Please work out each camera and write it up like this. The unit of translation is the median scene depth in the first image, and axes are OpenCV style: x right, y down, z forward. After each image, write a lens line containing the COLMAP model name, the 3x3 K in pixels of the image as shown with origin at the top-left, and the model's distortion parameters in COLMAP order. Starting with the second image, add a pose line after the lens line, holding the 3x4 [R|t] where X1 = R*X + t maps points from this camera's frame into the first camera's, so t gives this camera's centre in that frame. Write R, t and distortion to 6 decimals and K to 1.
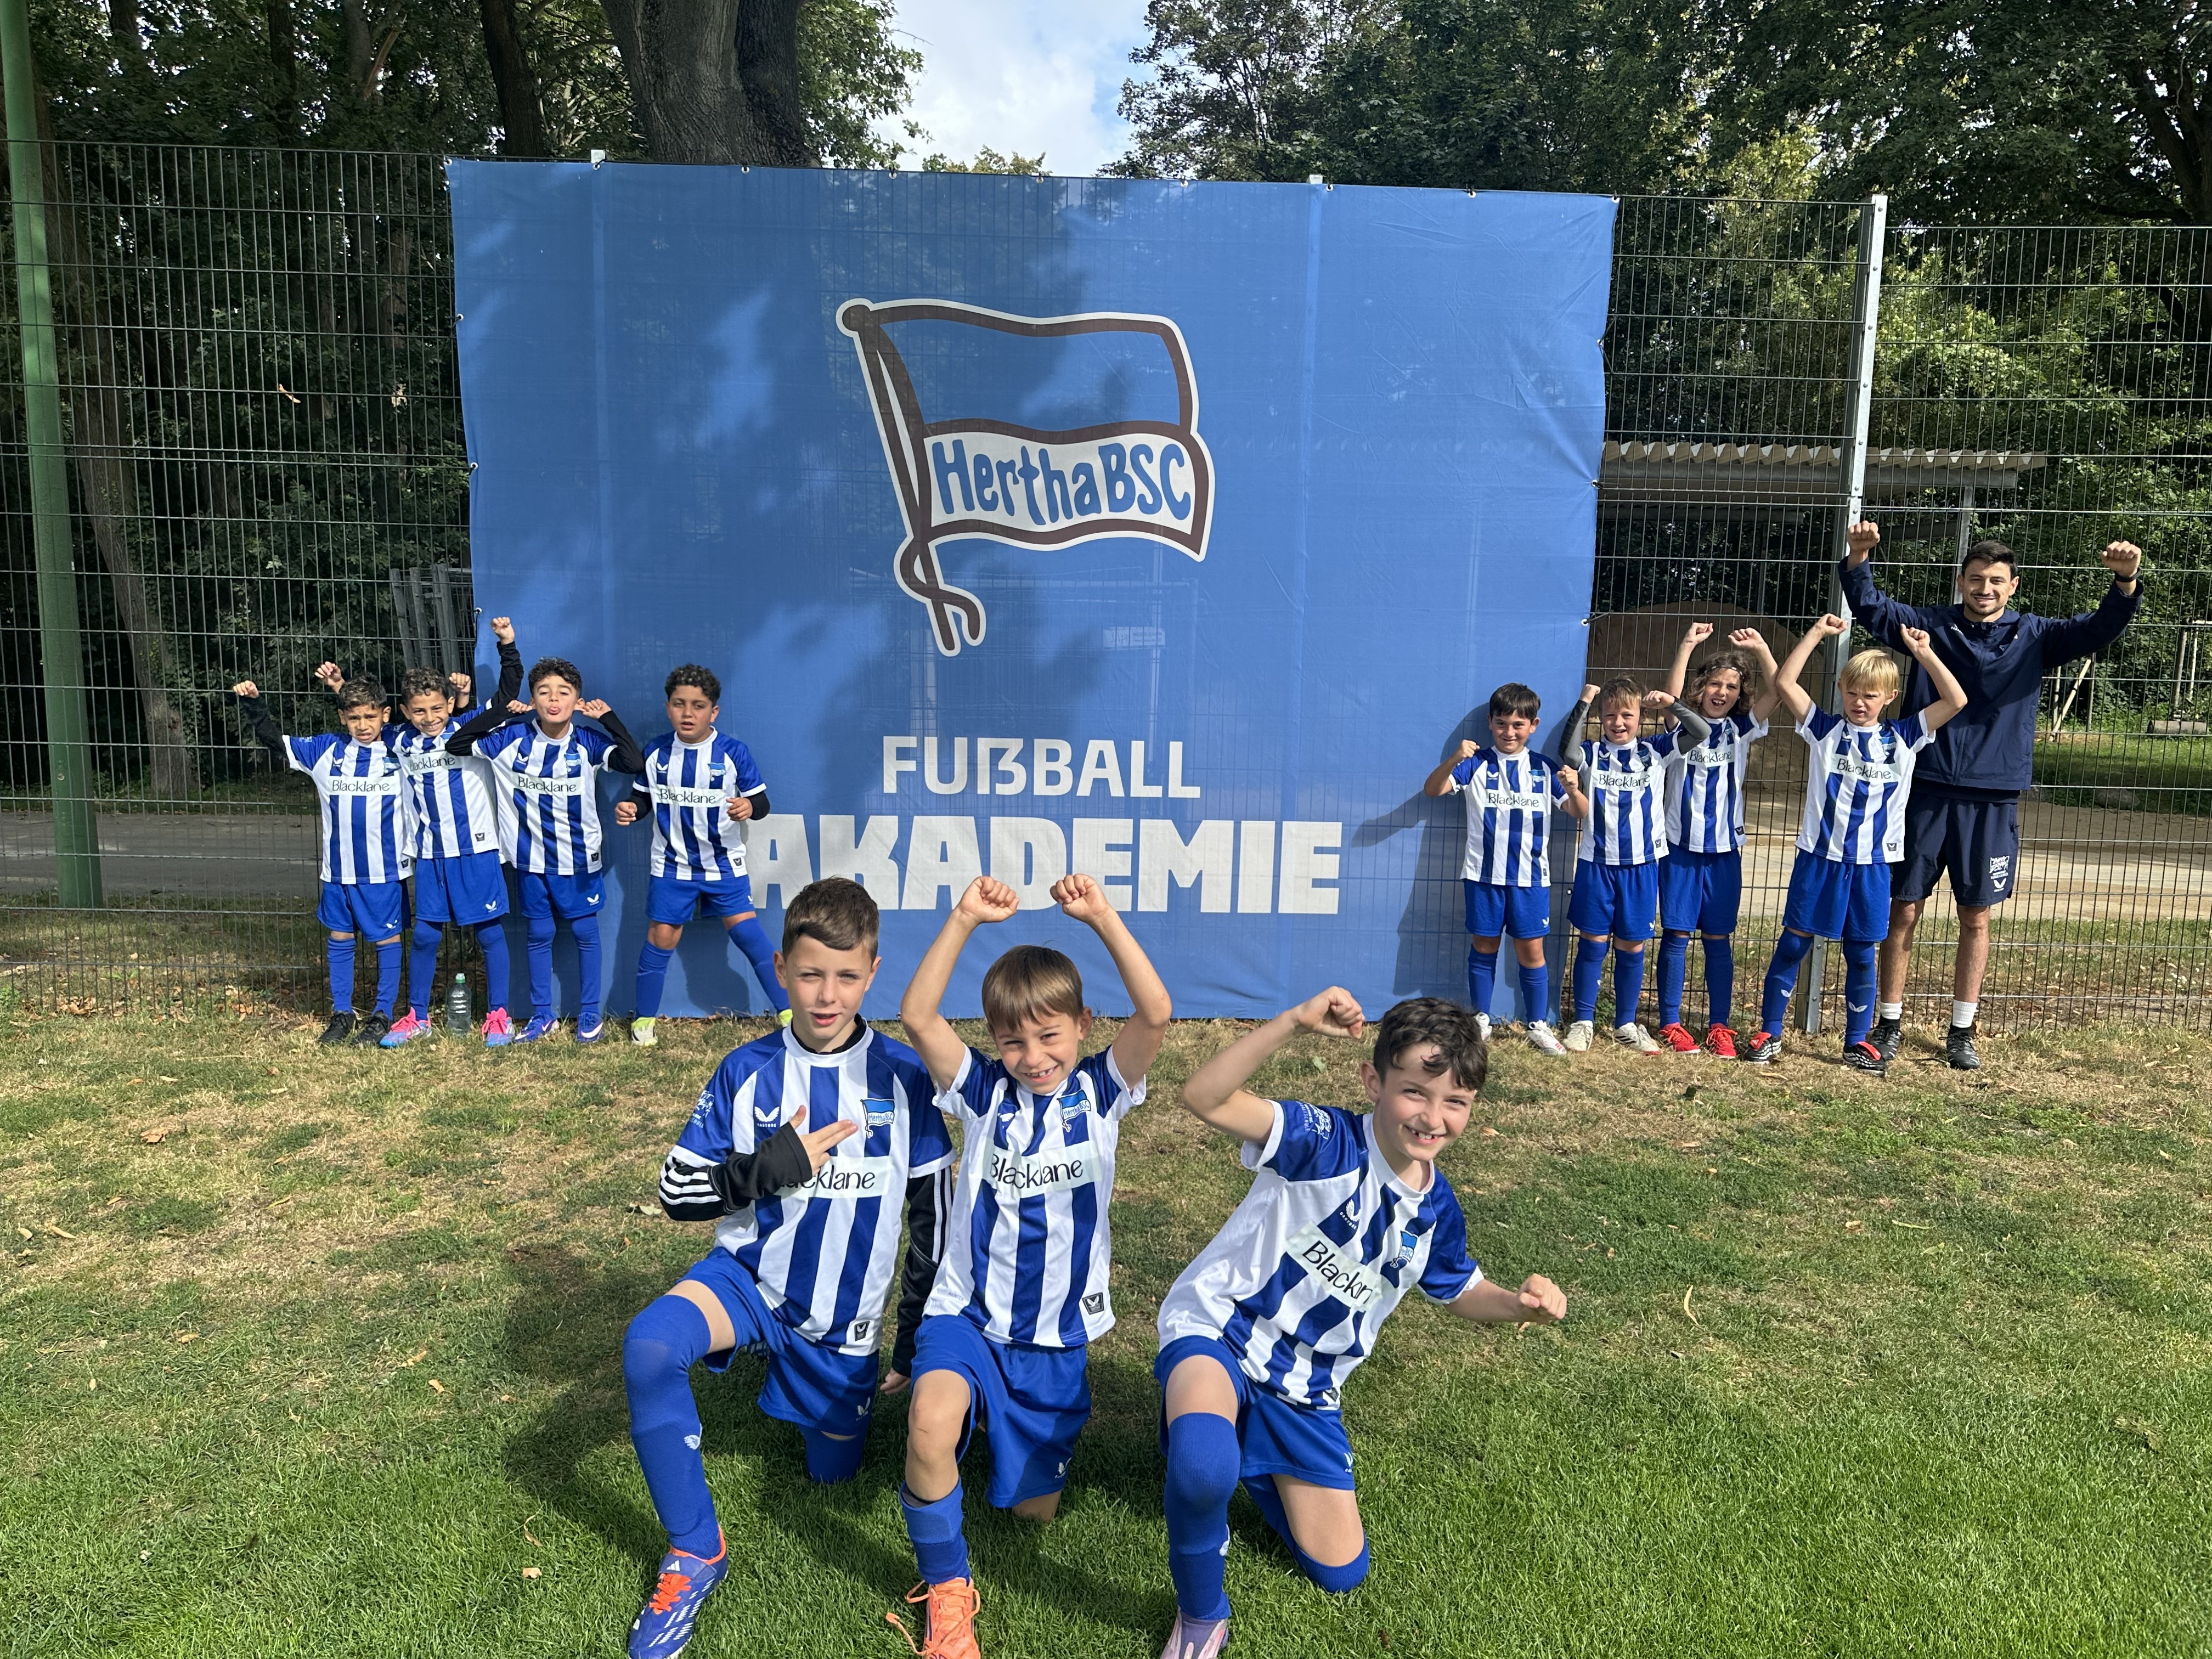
lens RADIAL K [[1642.7, 0, 1115.2], [0, 1642.7, 817.9], [0, 0, 1]] dist [0.073042, -0.059430]
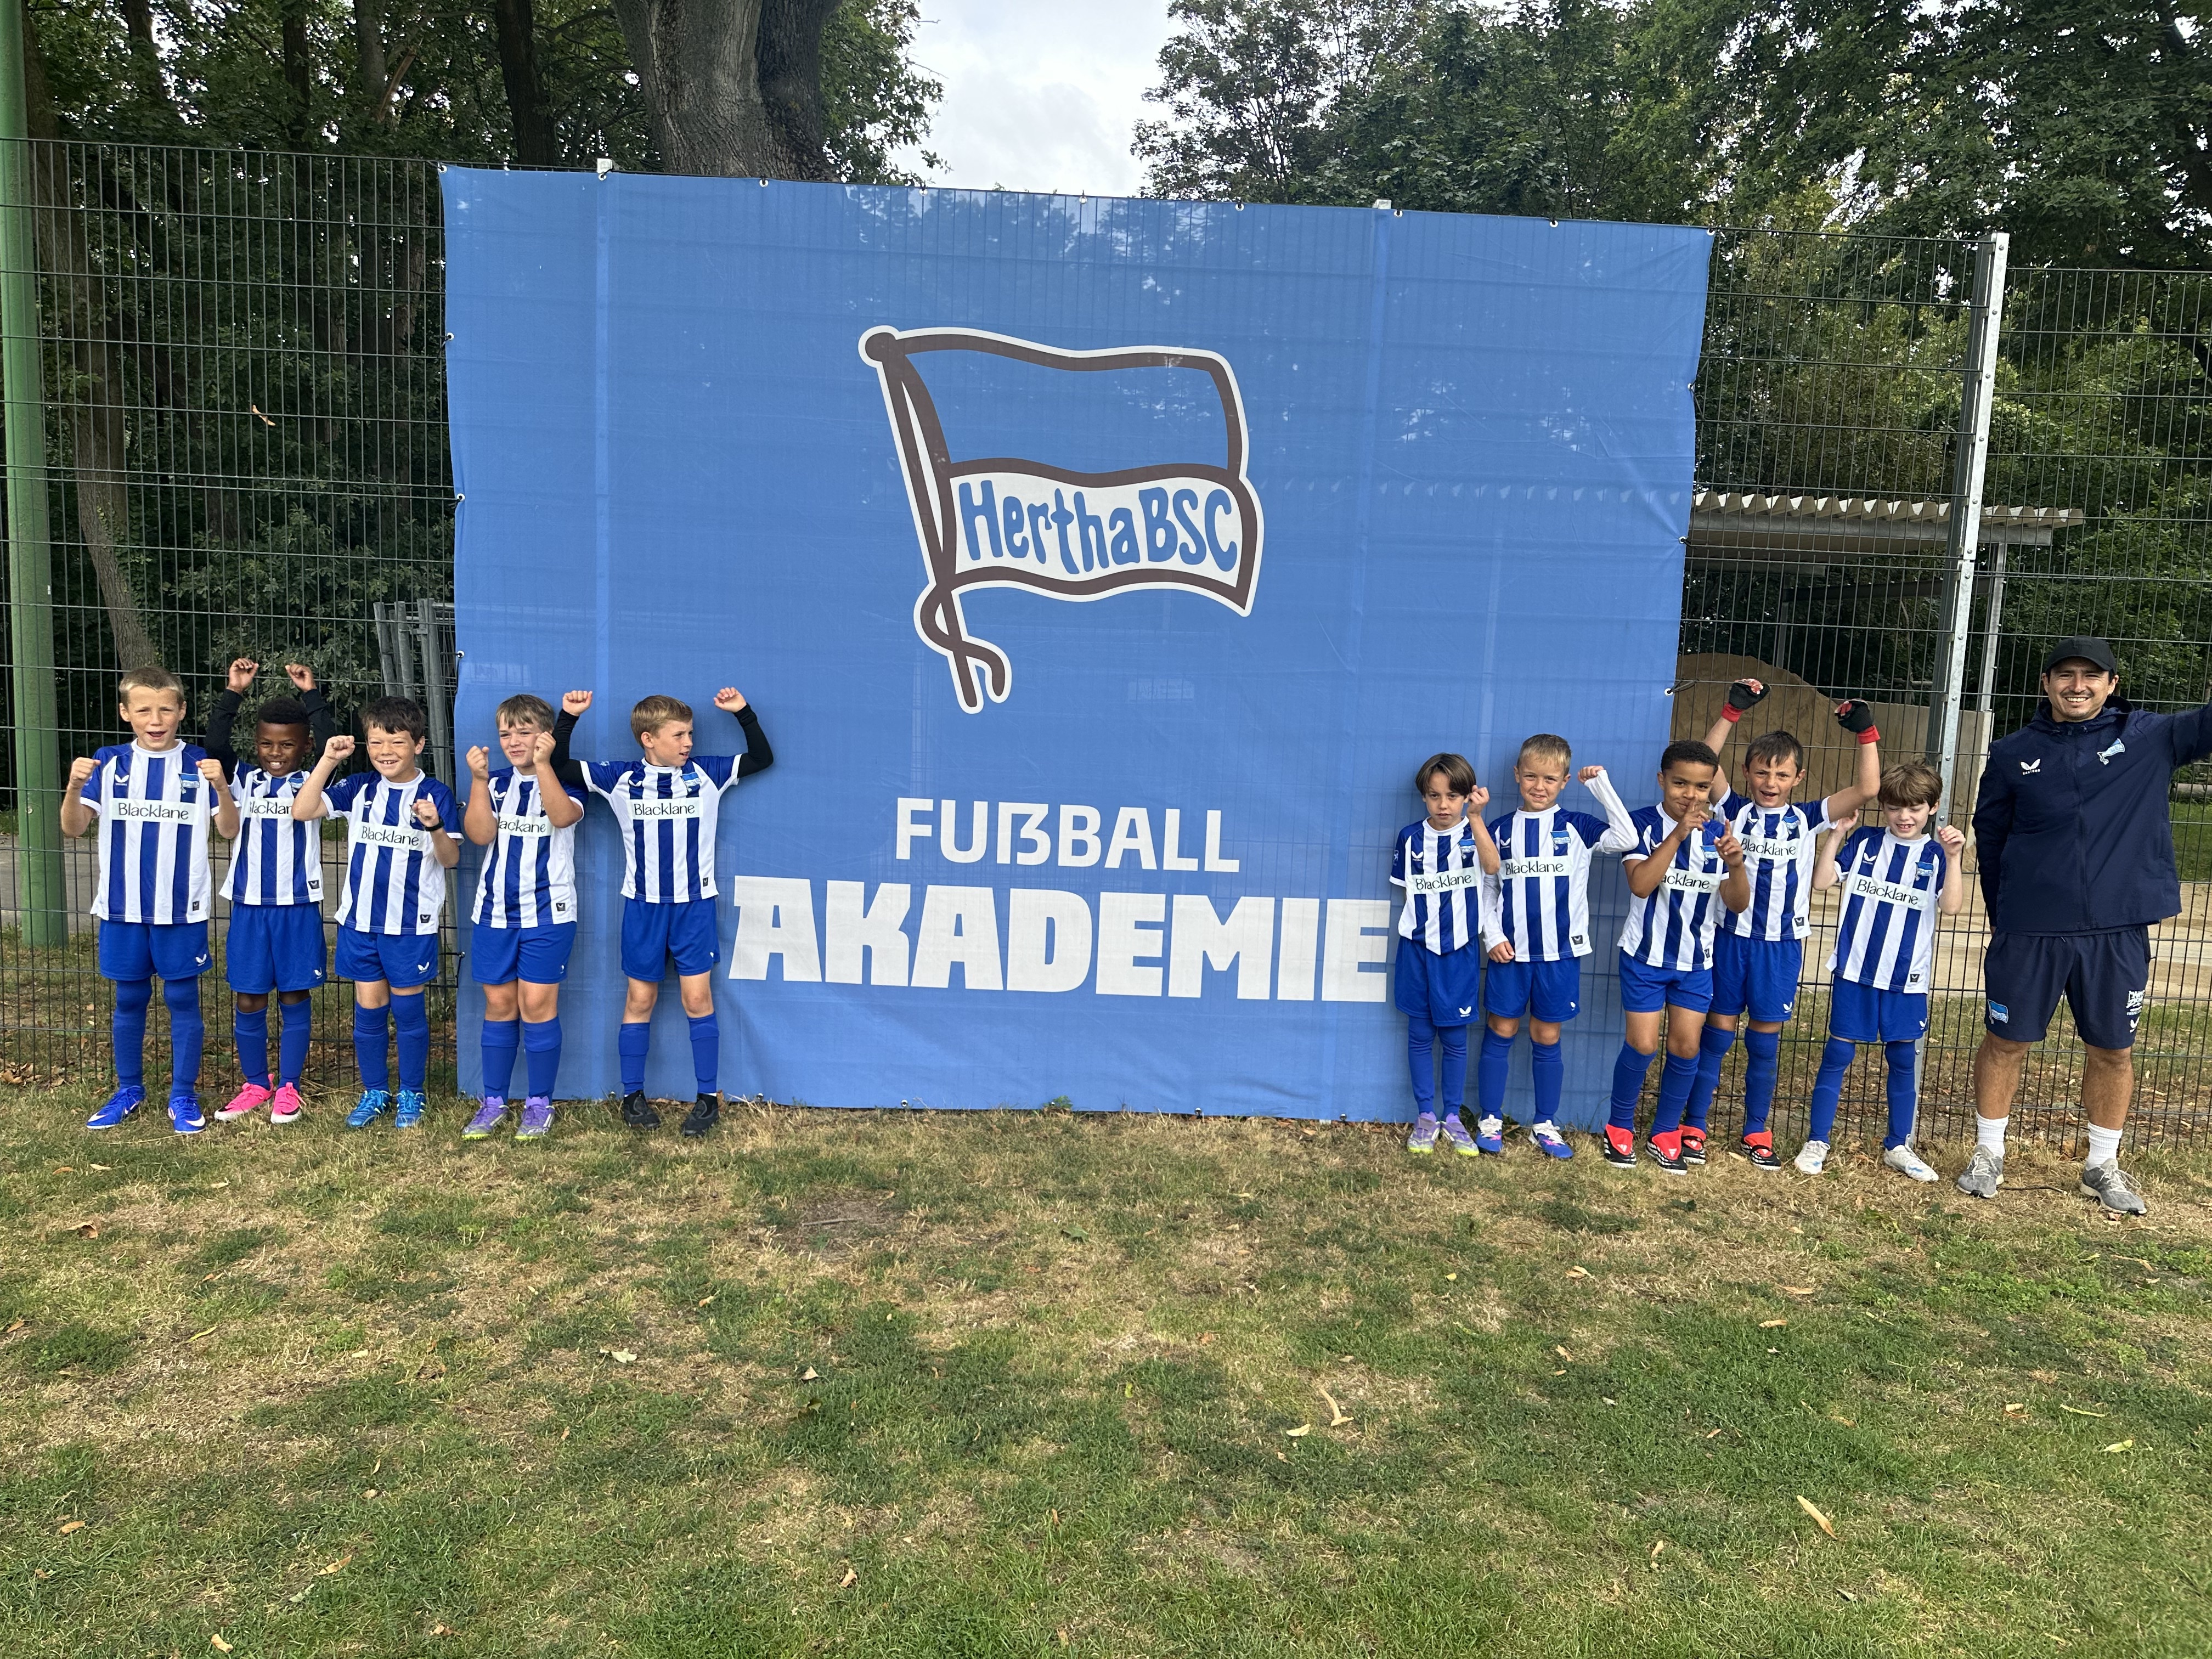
lens RADIAL K [[1642.7, 0, 1088.7], [0, 1642.7, 813.0], [0, 0, 1]] dist [0.073042, -0.059430]
pose [[0.999674, 0.022319, -0.012419, -0.022486], [-0.022599, 0.999483, -0.022886, -0.023284], [0.011901, 0.023159, 0.999661, 0.086240]]
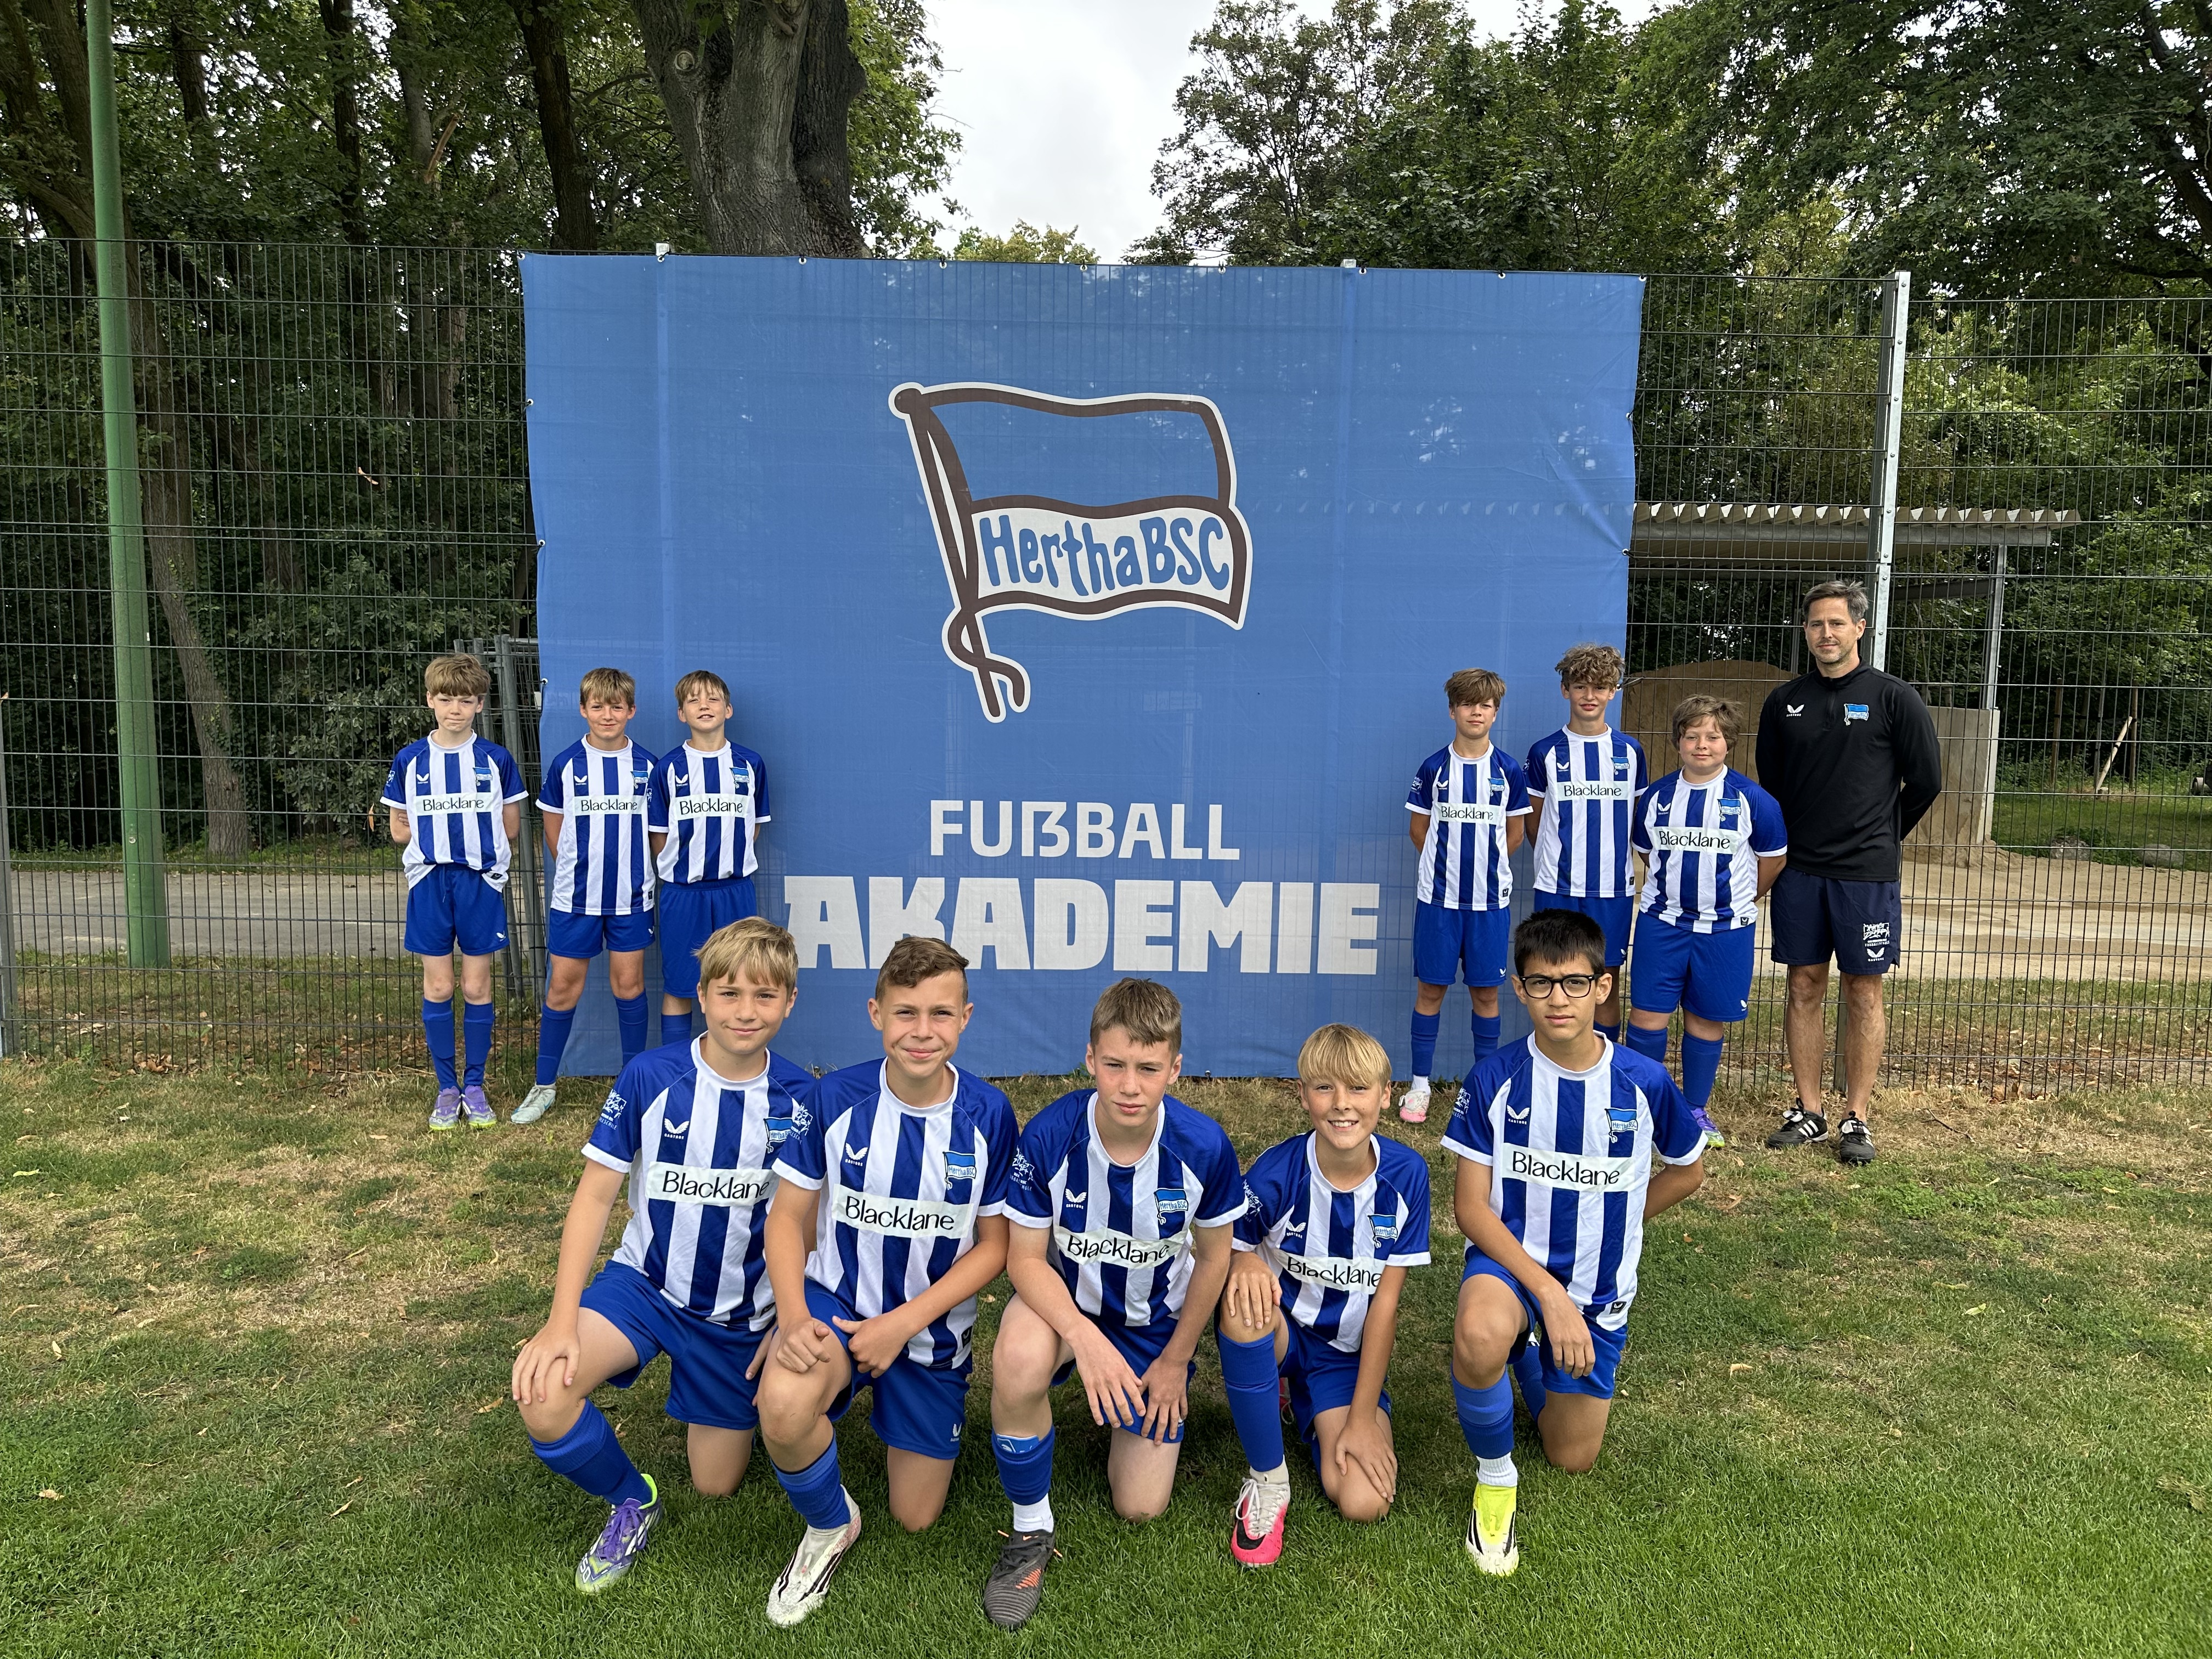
lens RADIAL K [[1642.7, 0, 1104.0], [0, 1642.7, 812.2], [0, 0, 1]] dist [0.073042, -0.059430]
pose [[0.999665, -0.001970, -0.025806, -0.006202], [0.000977, 0.999260, -0.038440, -0.002626], [0.025863, 0.038402, 0.998928, -0.023389]]
